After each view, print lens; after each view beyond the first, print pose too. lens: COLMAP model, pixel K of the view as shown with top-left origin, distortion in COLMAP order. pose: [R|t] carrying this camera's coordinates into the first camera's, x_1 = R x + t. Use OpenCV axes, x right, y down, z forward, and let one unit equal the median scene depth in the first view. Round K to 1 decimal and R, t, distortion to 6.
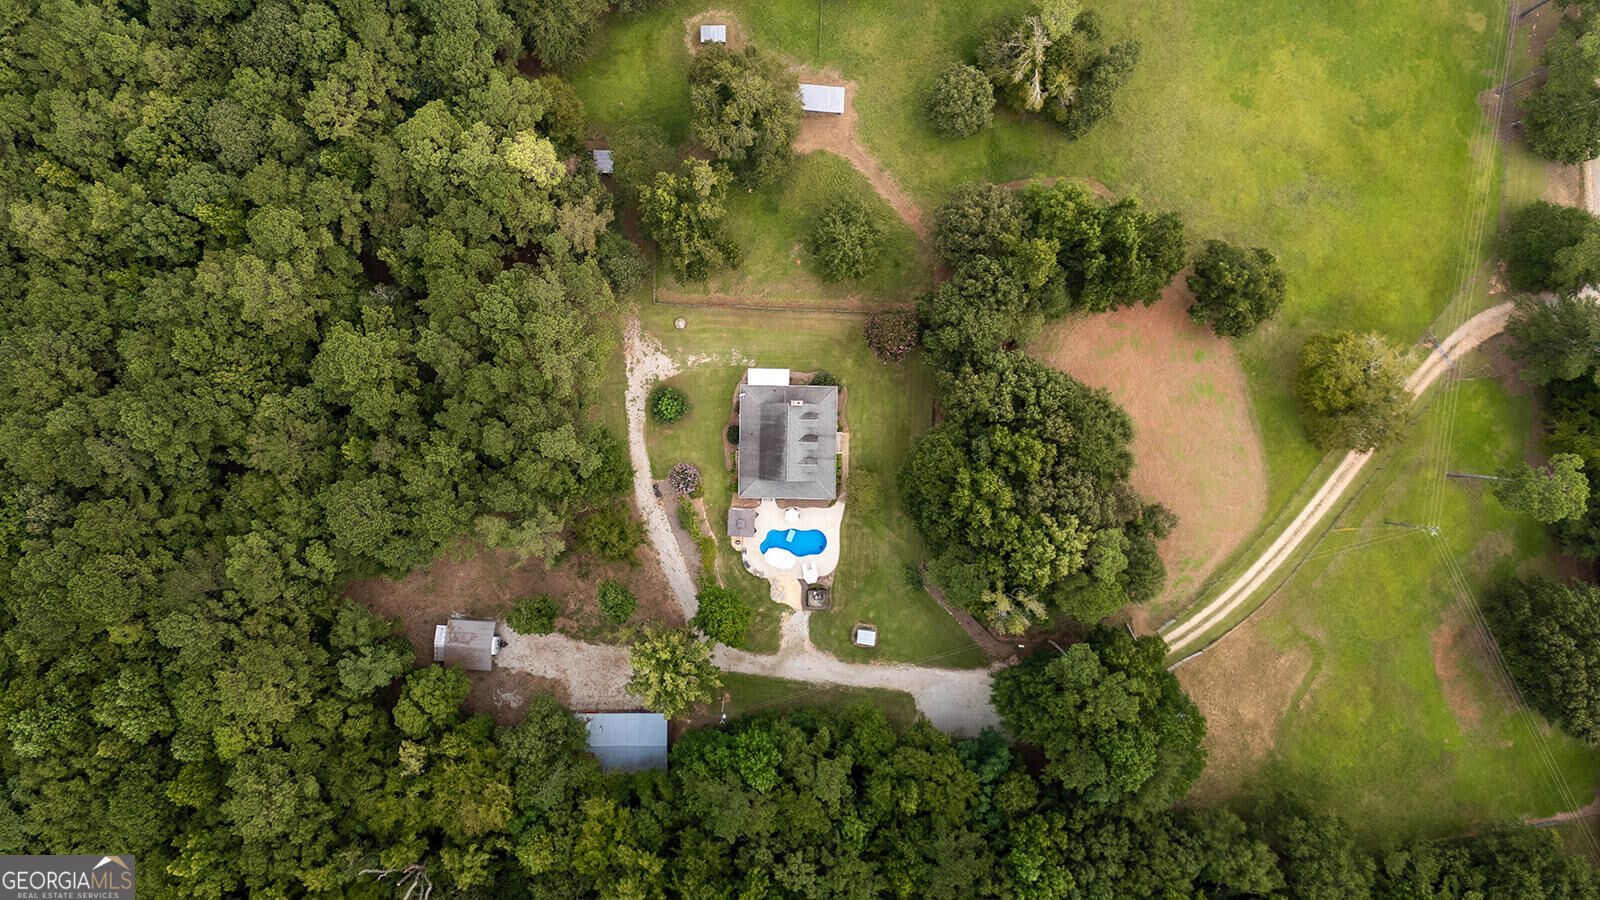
lens RADIAL K [[1182.3, 0, 809.4], [0, 1182.3, 462.0], [0, 0, 1]] dist [0.093342, -0.098314]
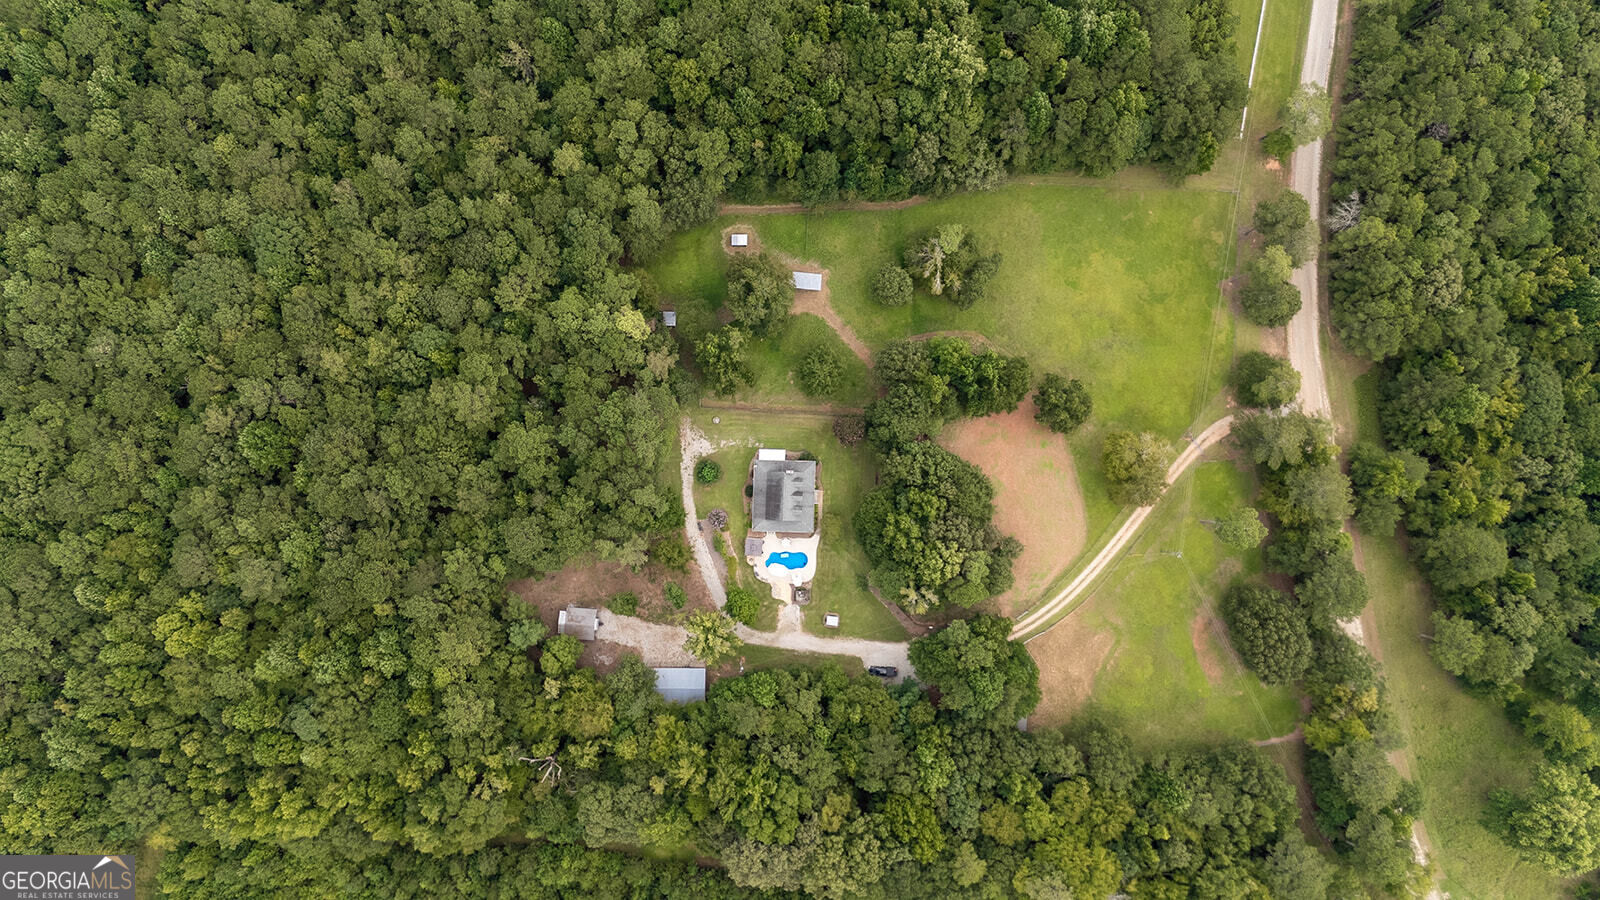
lens RADIAL K [[1110.5, 0, 810.4], [0, 1110.5, 461.2], [0, 0, 1]] dist [0.100722, -0.119759]
pose [[0.999947, 0.008947, 0.005166, 0.010156], [-0.008700, 0.998905, -0.045968, 0.004821], [-0.005572, 0.045920, 0.998930, -0.533379]]
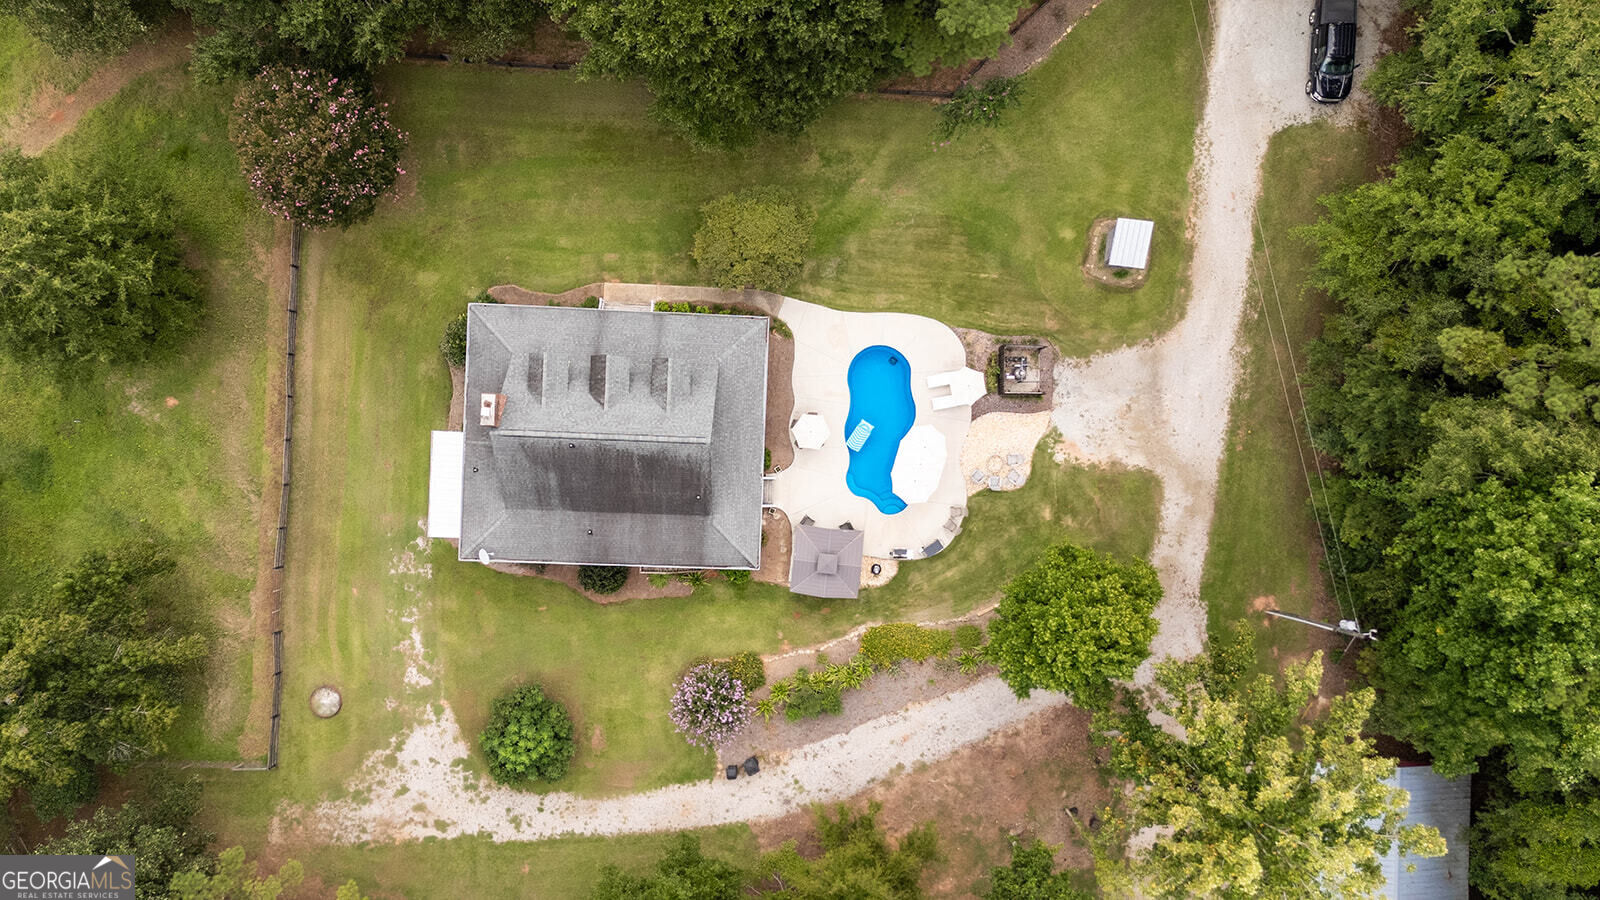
lens RADIAL K [[1186.7, 0, 810.8], [0, 1186.7, 460.9], [0, 0, 1]] dist [0.095757, -0.098417]
pose [[0.019545, -0.999561, -0.022259, -0.017406], [0.999710, 0.019225, 0.014492, 0.044362], [-0.014058, -0.022535, 0.999647, 0.674737]]
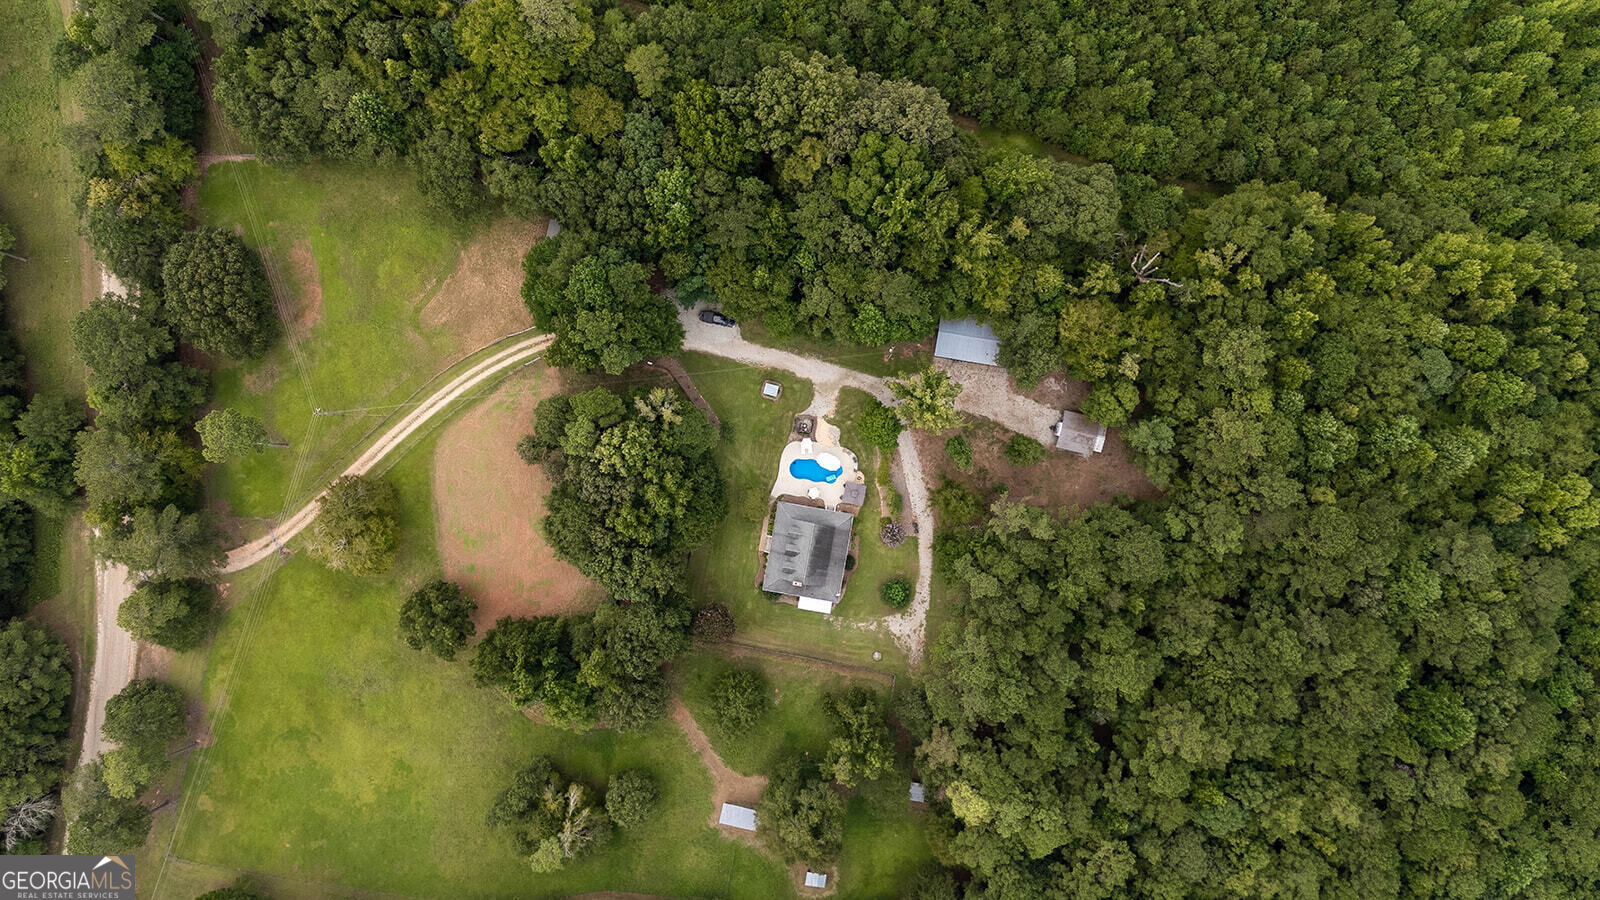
lens RADIAL K [[1182.3, 0, 809.4], [0, 1182.3, 462.0], [0, 0, 1]] dist [0.093342, -0.098314]
pose [[-0.987260, -0.154672, -0.037340, 0.046654], [0.154892, -0.987927, -0.003059, 0.090195], [-0.036417, -0.008803, 0.999298, -0.287101]]
